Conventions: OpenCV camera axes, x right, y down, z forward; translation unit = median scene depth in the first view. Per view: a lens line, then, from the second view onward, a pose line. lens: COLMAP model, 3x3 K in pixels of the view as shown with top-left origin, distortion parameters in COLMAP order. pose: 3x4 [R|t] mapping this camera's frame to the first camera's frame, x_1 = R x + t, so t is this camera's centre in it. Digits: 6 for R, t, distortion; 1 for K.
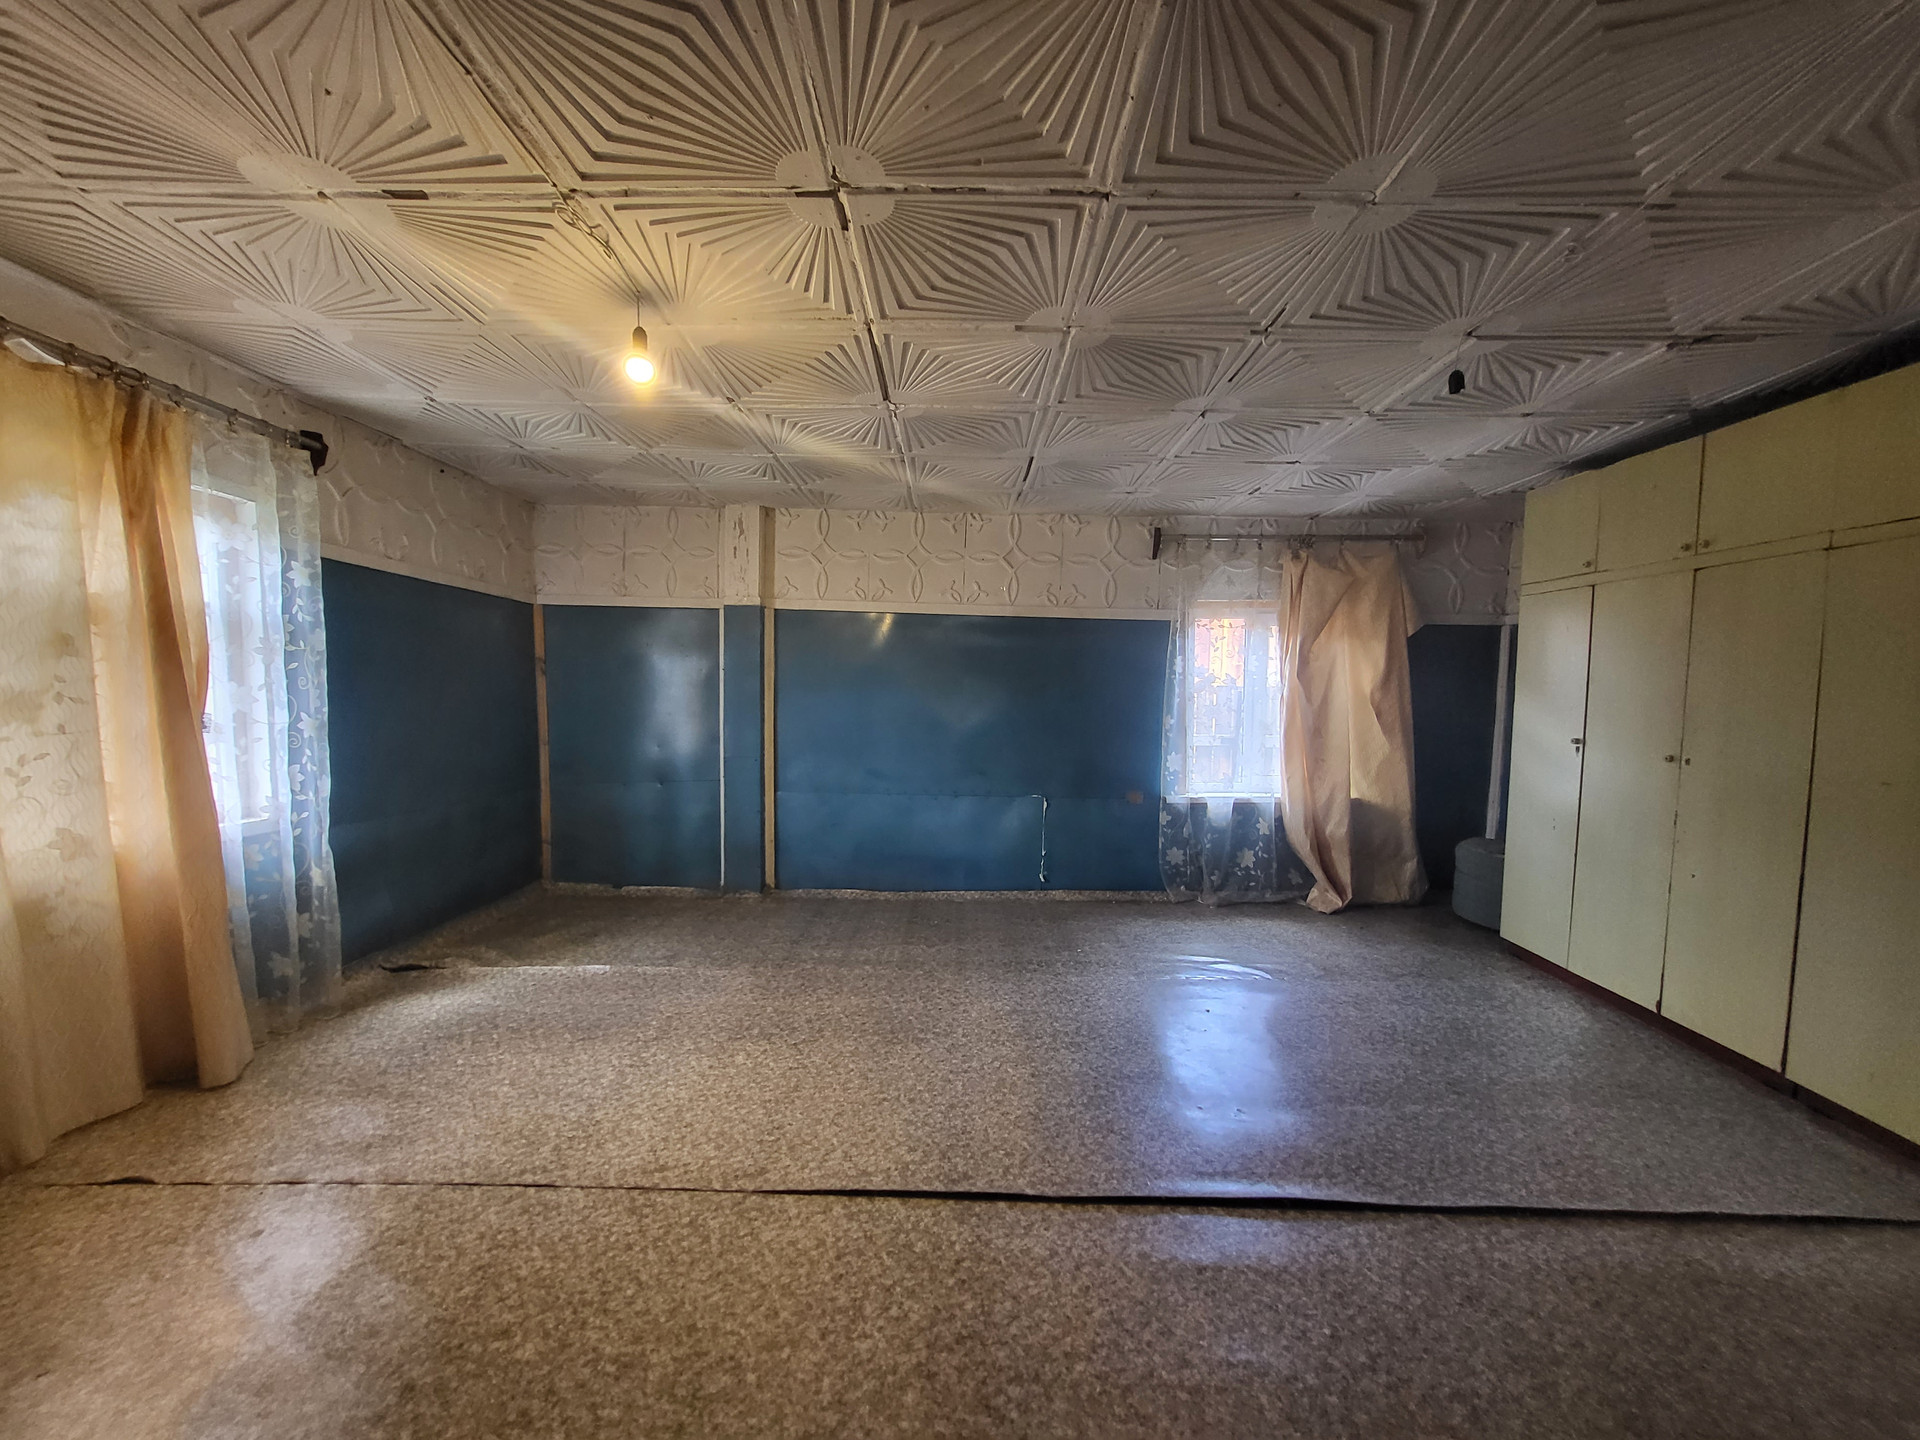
lens RADIAL K [[751.2, 0, 938.3], [0, 751.2, 744.7], [0, 0, 1]] dist [0.004209, -0.001424]
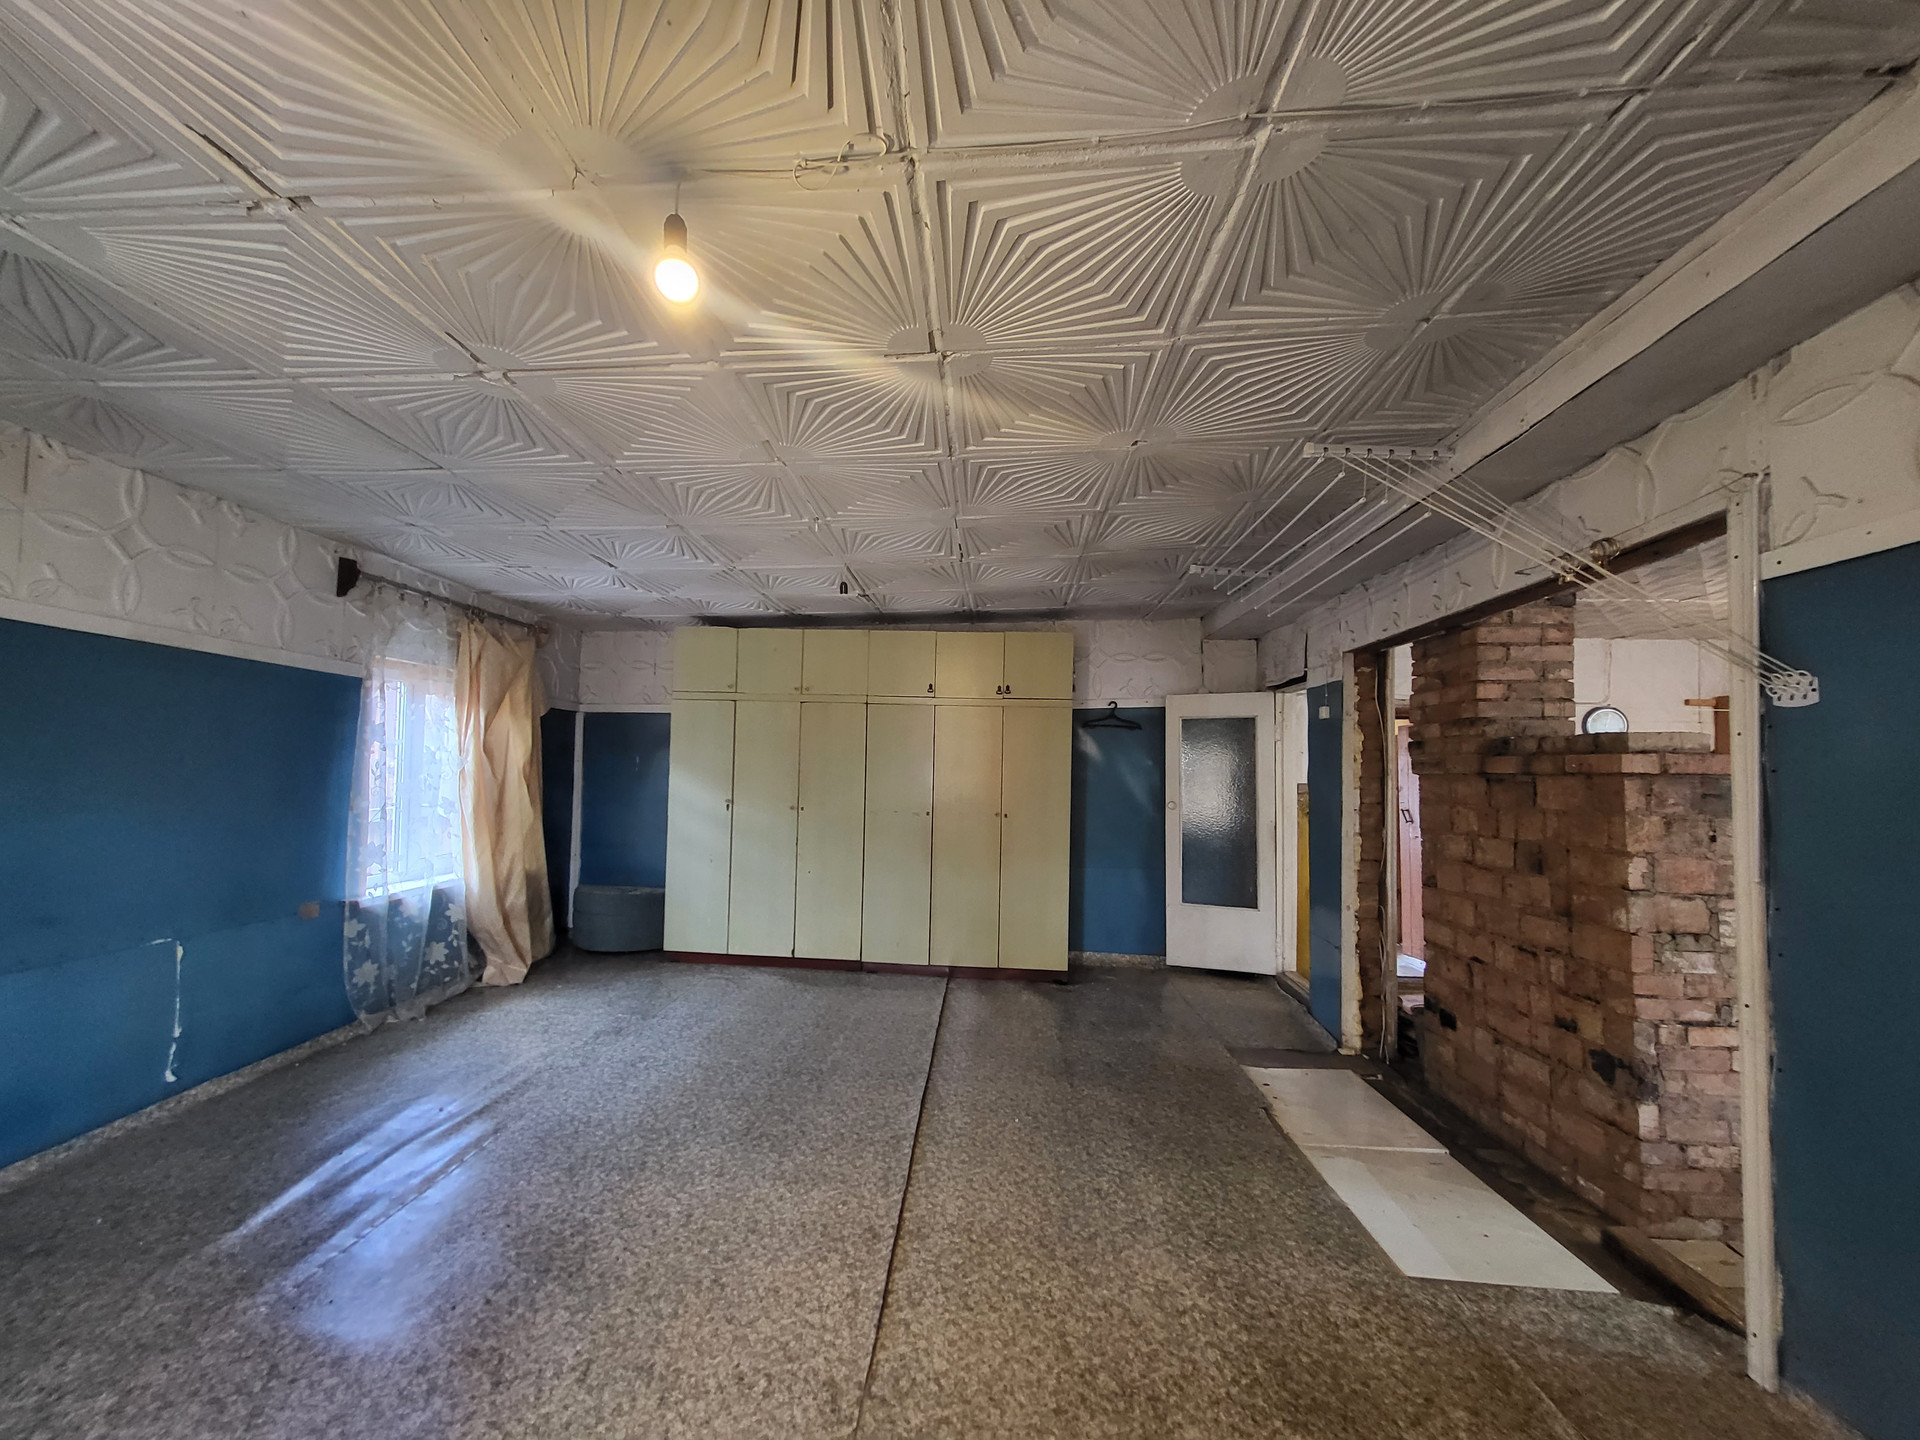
lens RADIAL K [[751.8, 0, 937.7], [0, 751.8, 743.4], [0, 0, 1]] dist [0.005601, -0.004797]
pose [[0.037336, 0.024160, 0.999011, -0.570381], [0.056352, 0.998066, -0.026244, -0.048675], [-0.997713, 0.057276, 0.035903, 0.443225]]
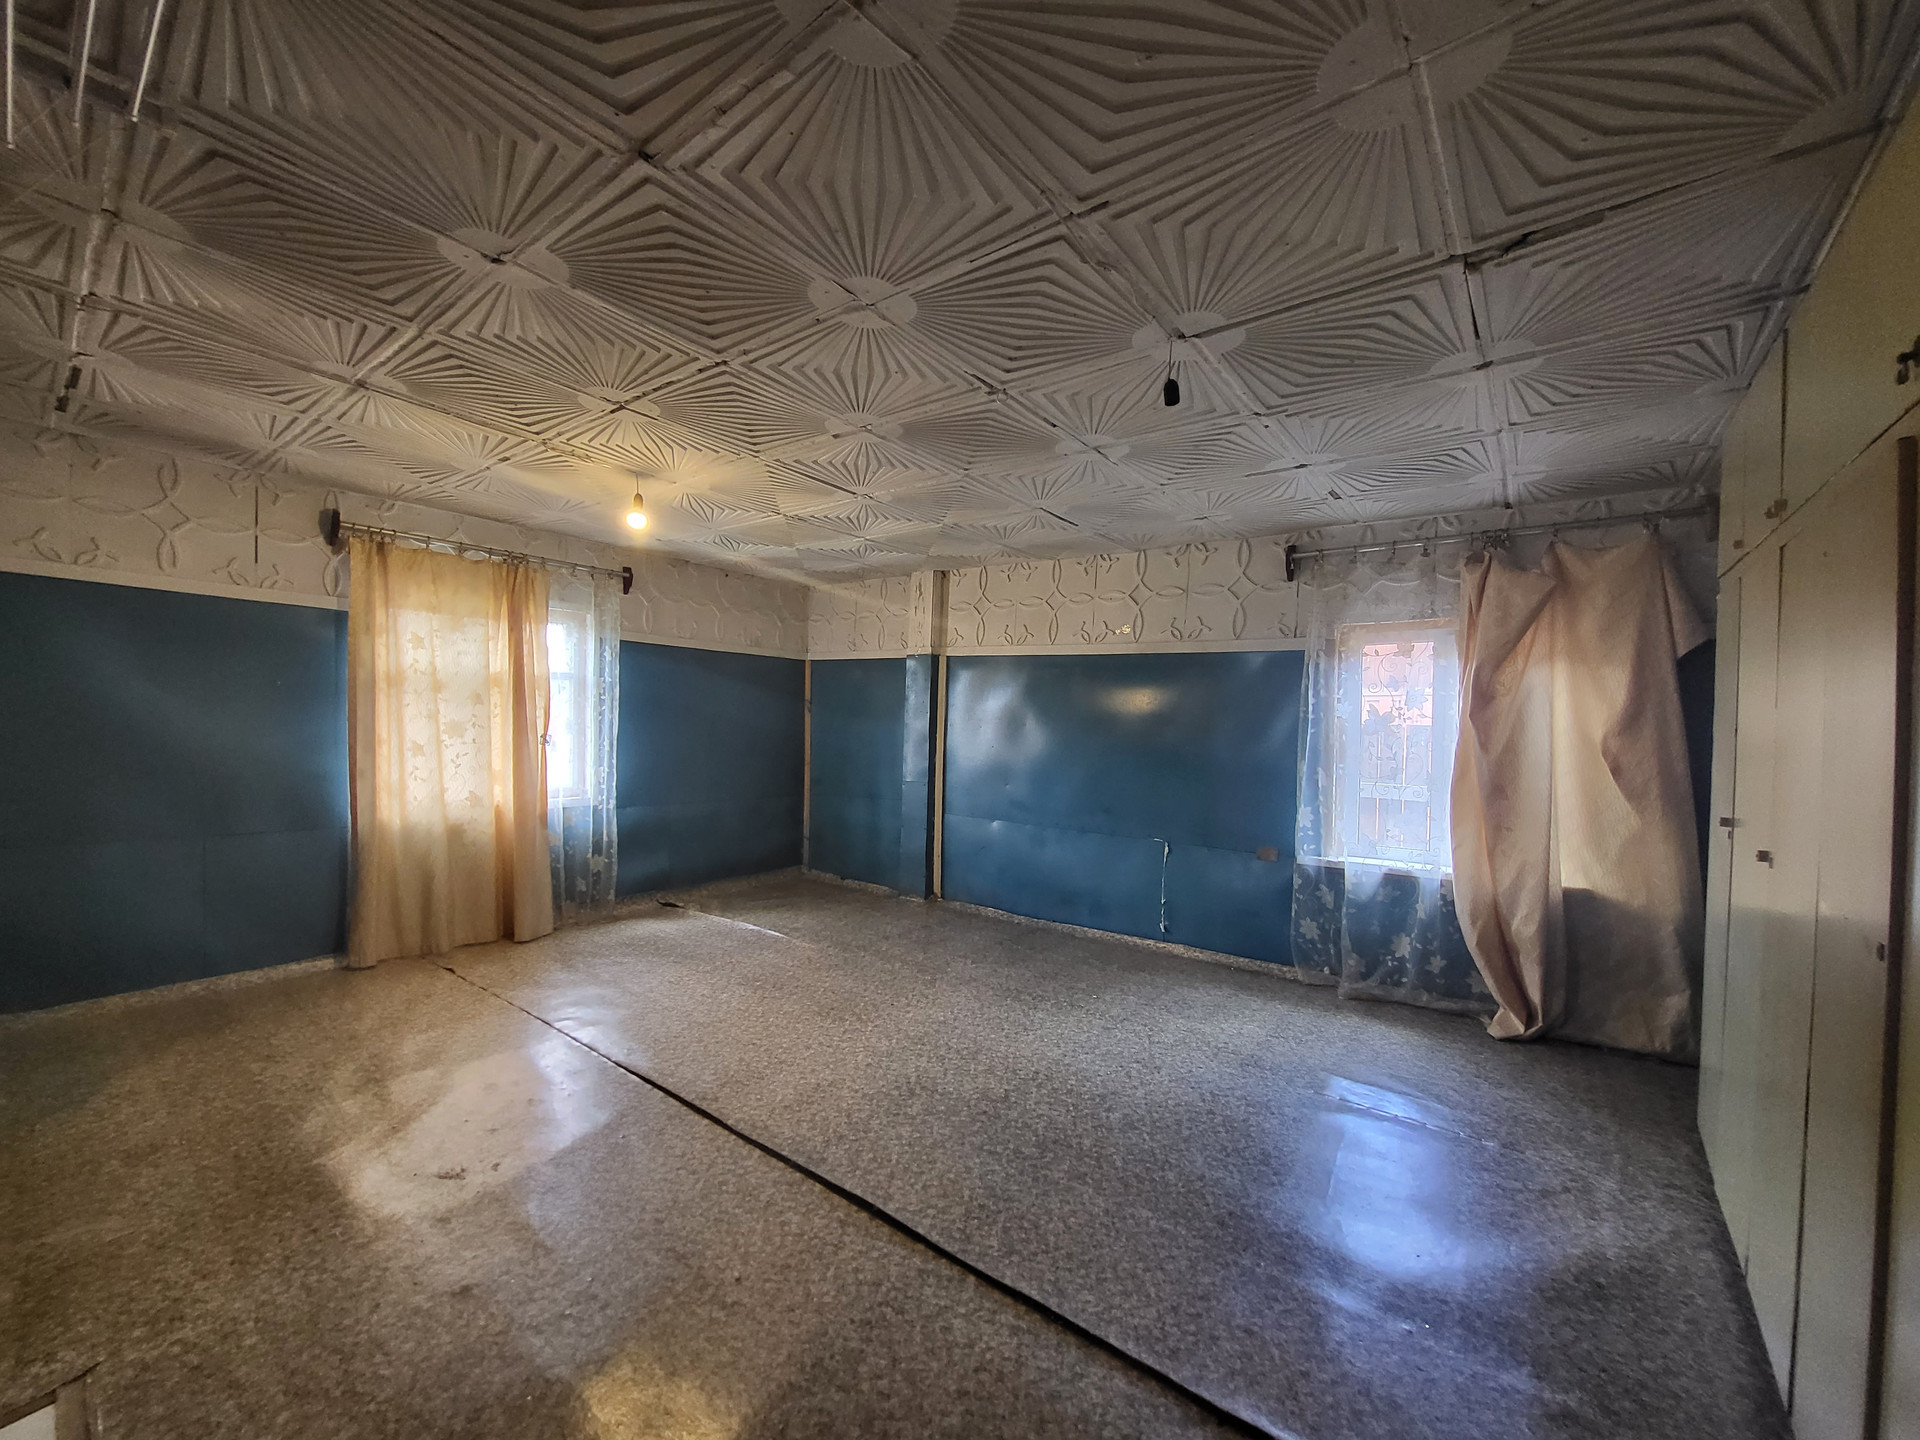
lens RADIAL K [[751.8, 0, 937.7], [0, 751.8, 743.4], [0, 0, 1]] dist [0.005601, -0.004797]
pose [[0.800858, 0.026272, -0.598278, 0.597164], [-0.054714, 0.998069, -0.029412, -0.013097], [0.596350, 0.056288, 0.800749, 0.081648]]
